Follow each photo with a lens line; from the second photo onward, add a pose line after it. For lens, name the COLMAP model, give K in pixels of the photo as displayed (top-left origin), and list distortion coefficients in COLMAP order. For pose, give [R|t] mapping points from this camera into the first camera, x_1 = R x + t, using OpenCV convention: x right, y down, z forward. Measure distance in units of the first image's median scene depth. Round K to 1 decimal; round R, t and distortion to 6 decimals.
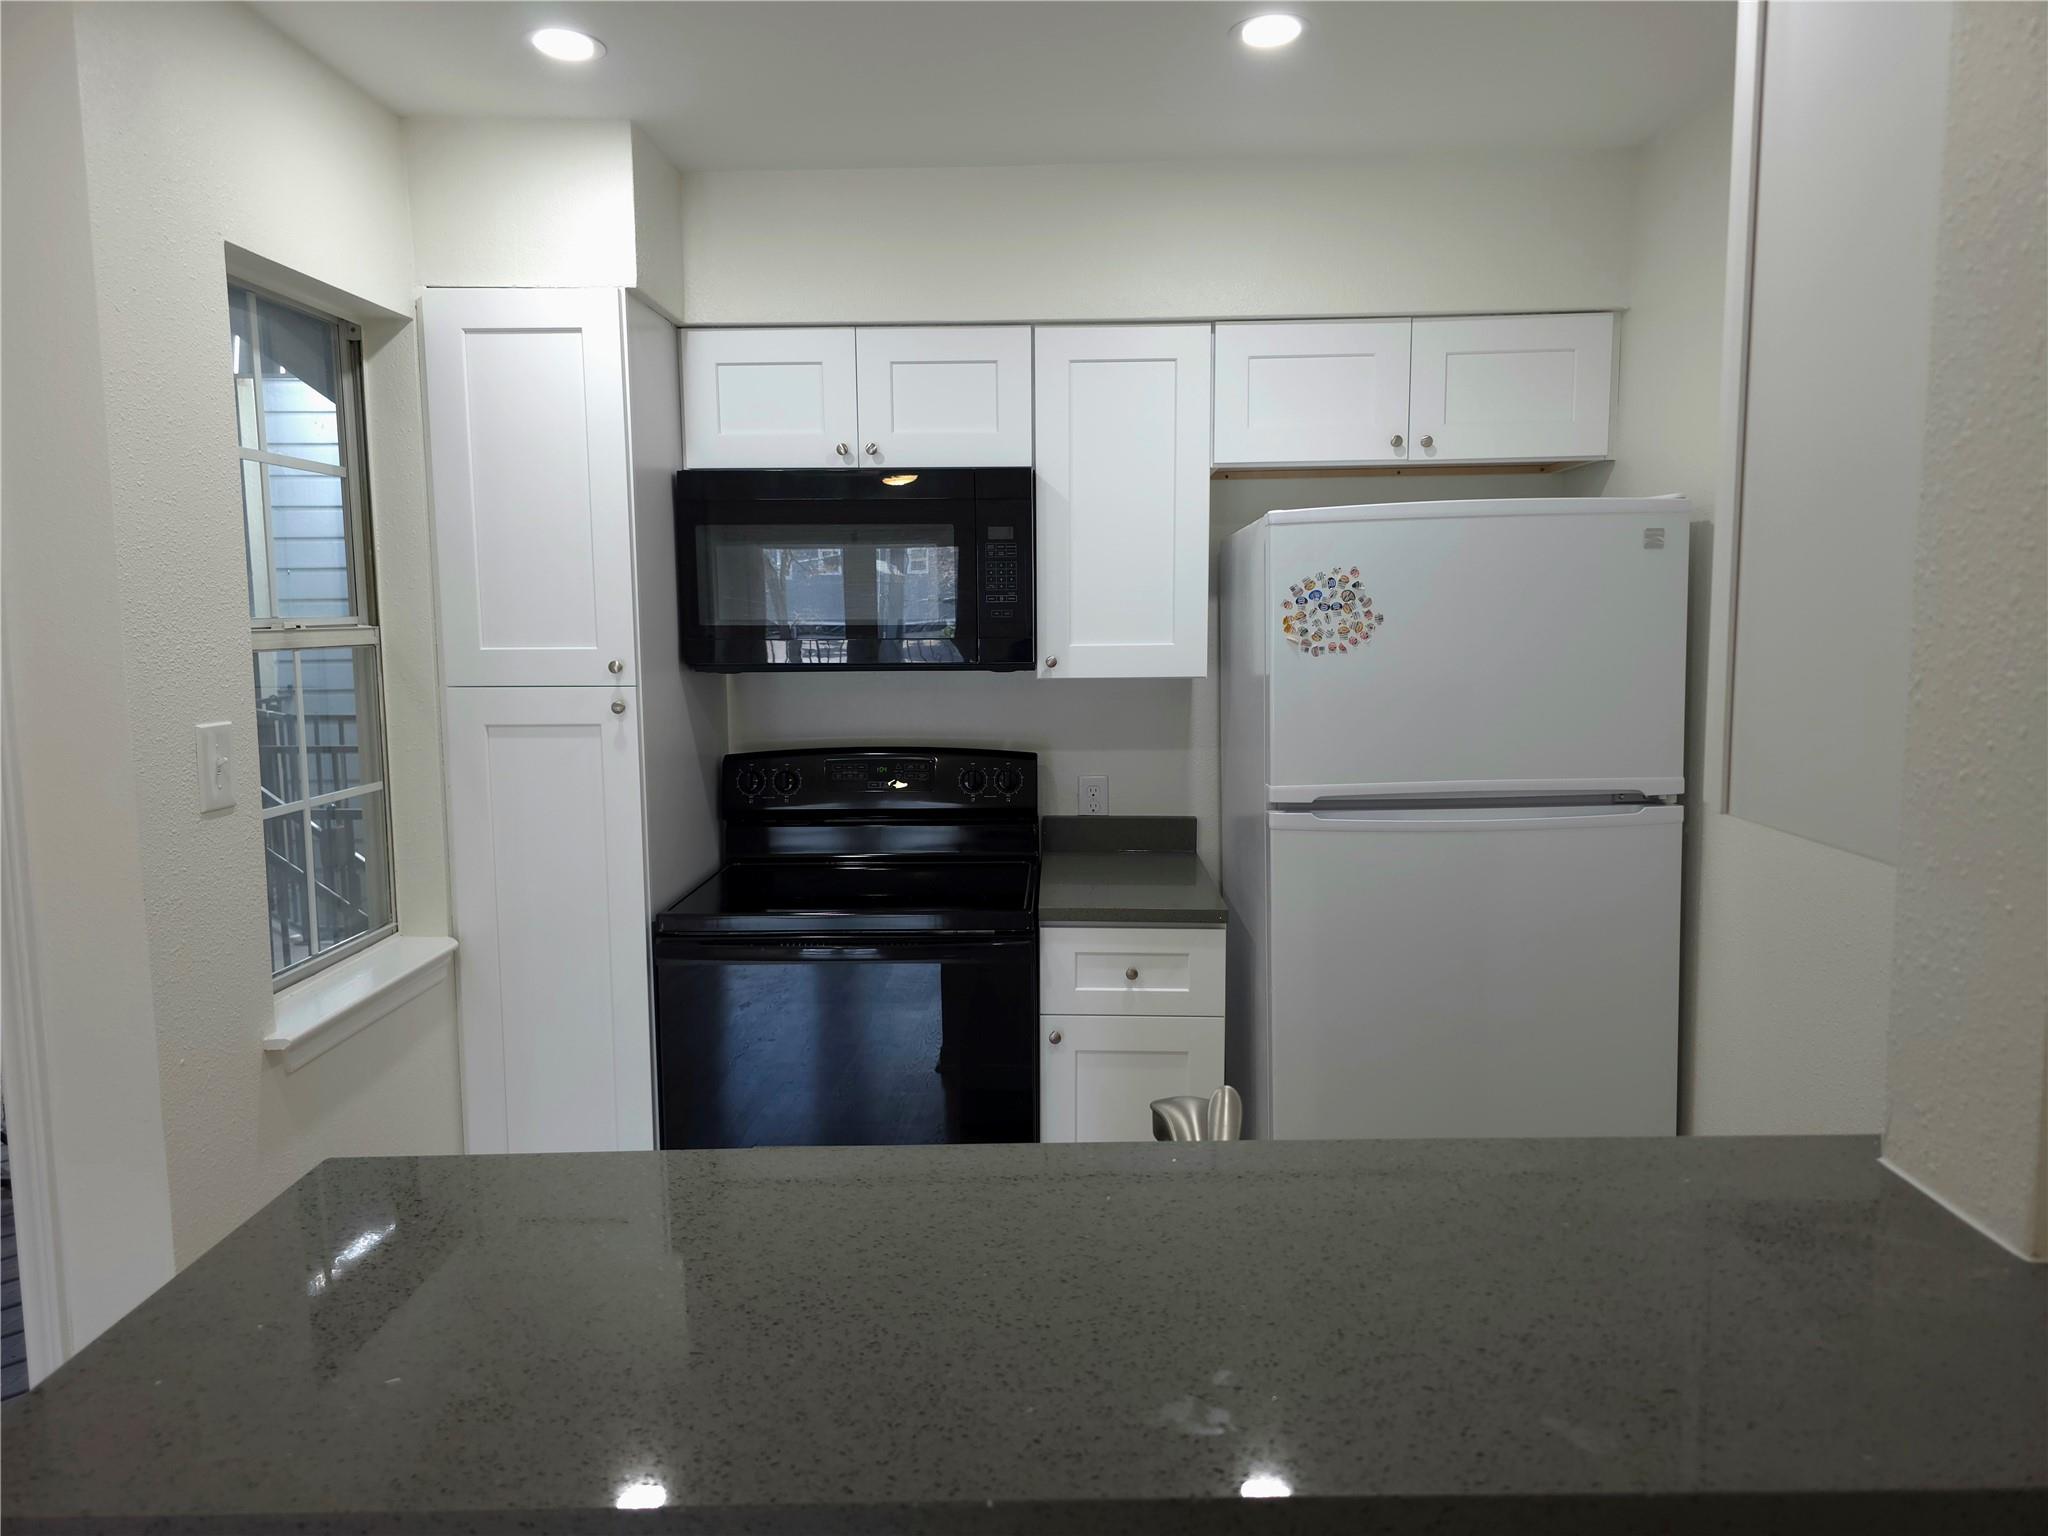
lens RADIAL K [[1309.3, 0, 1024.0], [0, 1309.3, 768.0], [0, 0, 1]] dist [0.003328, -0.003772]
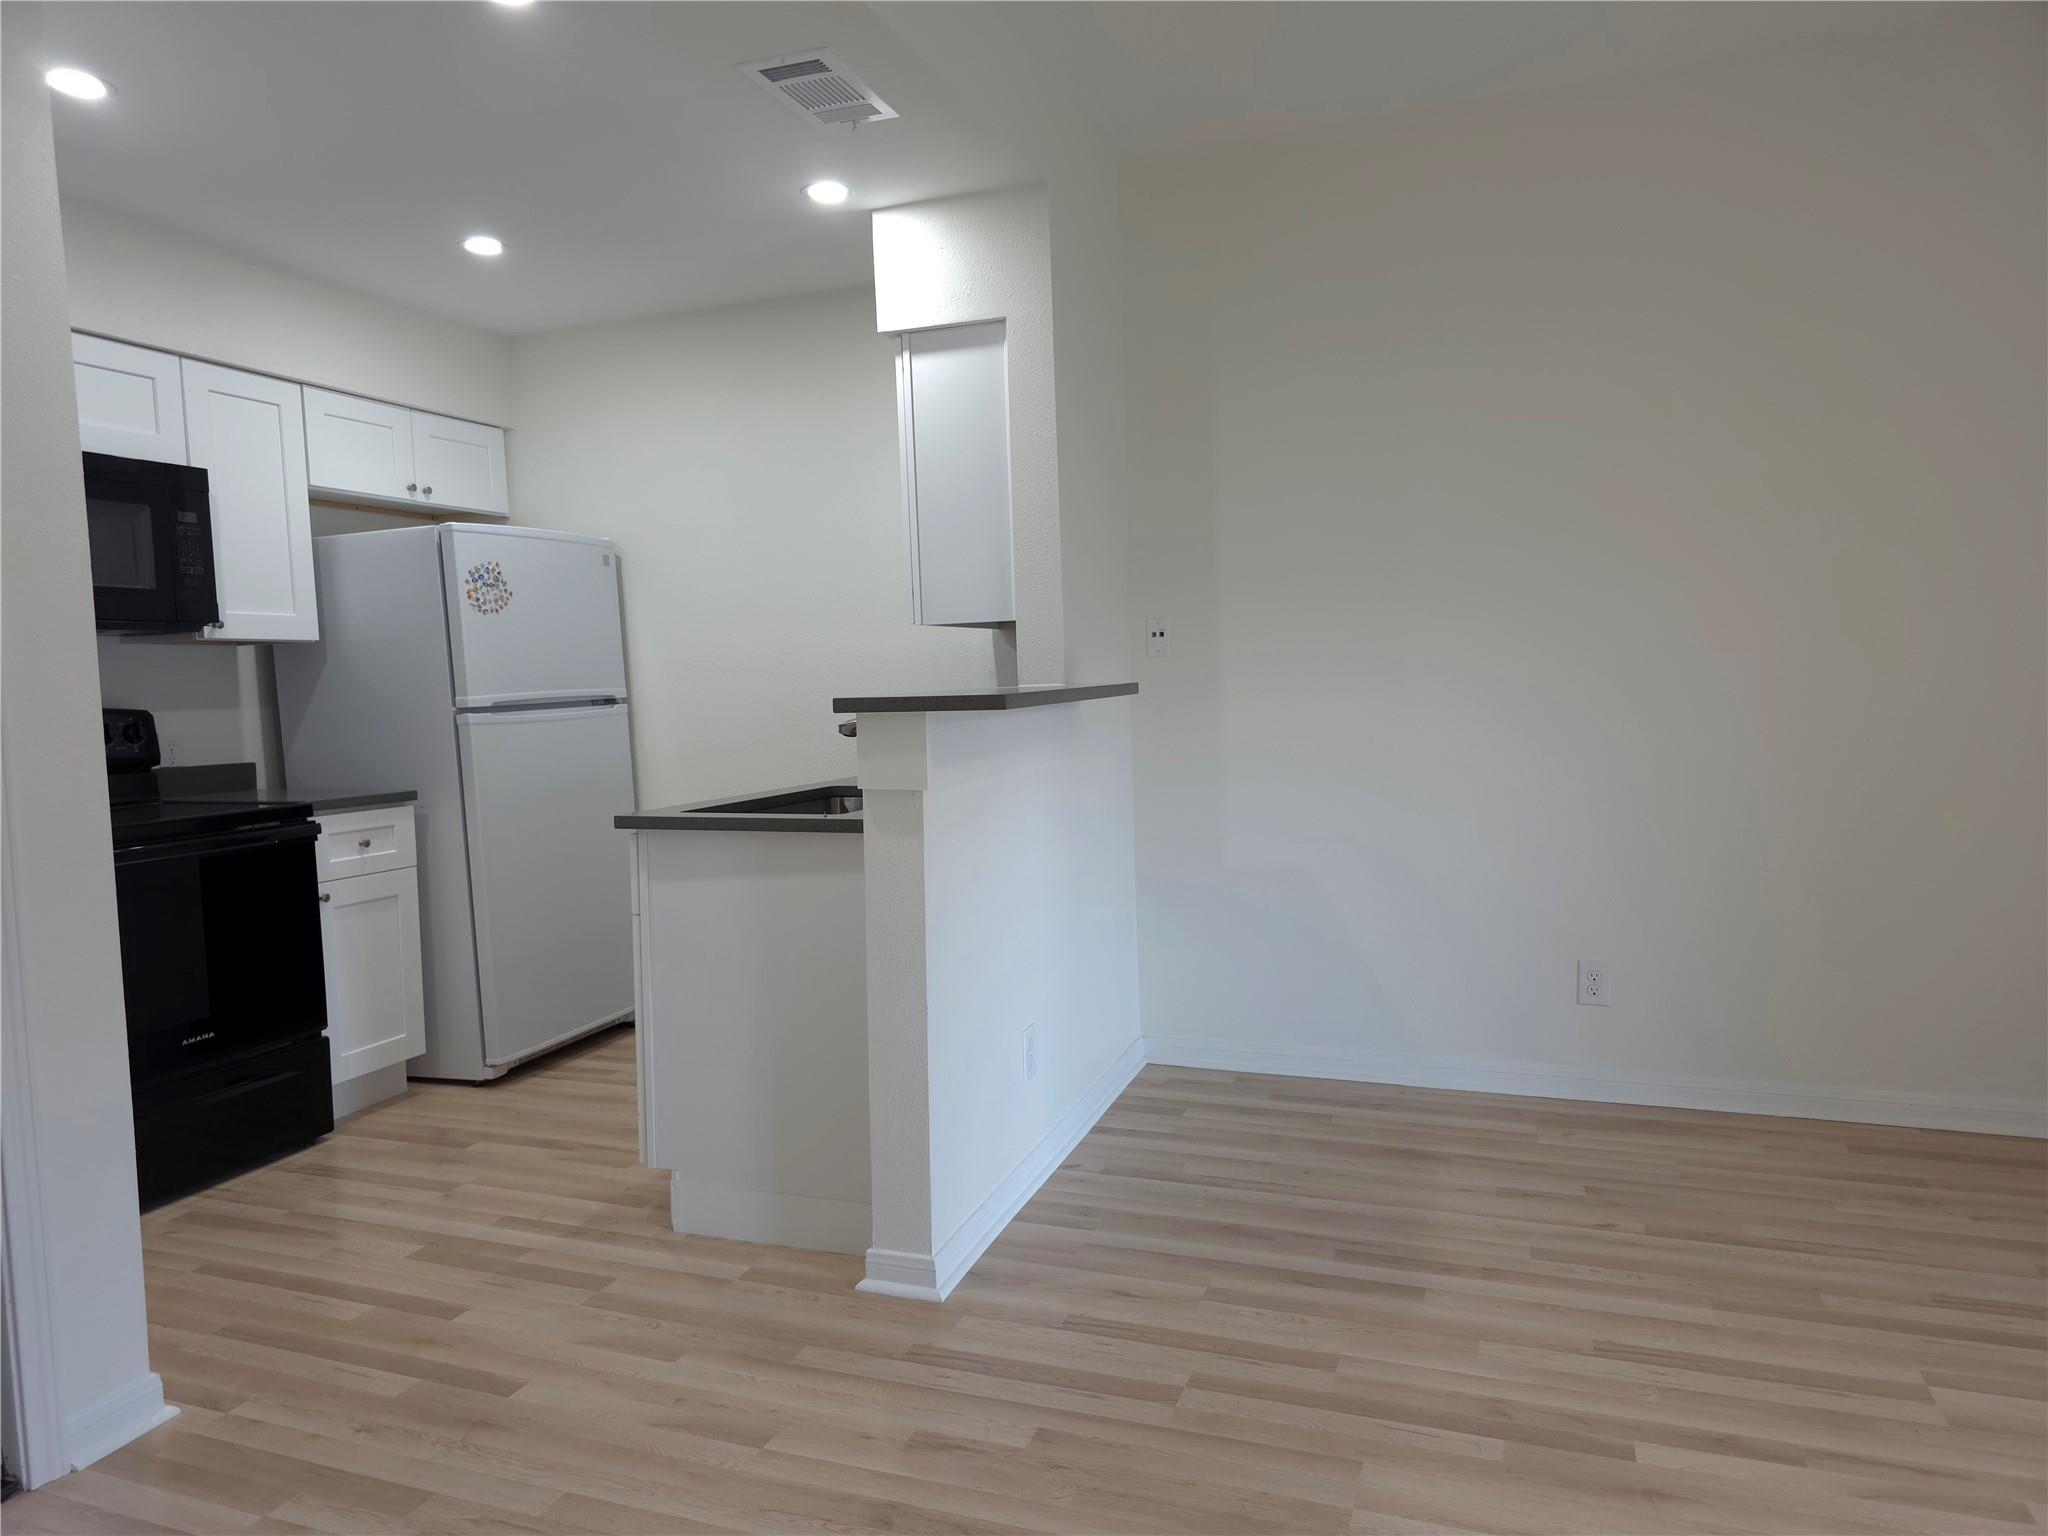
lens RADIAL K [[1309.3, 0, 1024.0], [0, 1309.3, 768.0], [0, 0, 1]] dist [0.003328, -0.003772]
pose [[0.313302, -0.065709, 0.947378, -1.102596], [0.138617, 0.990083, 0.022830, 0.156026], [-0.939482, 0.124170, 0.319303, -0.121570]]
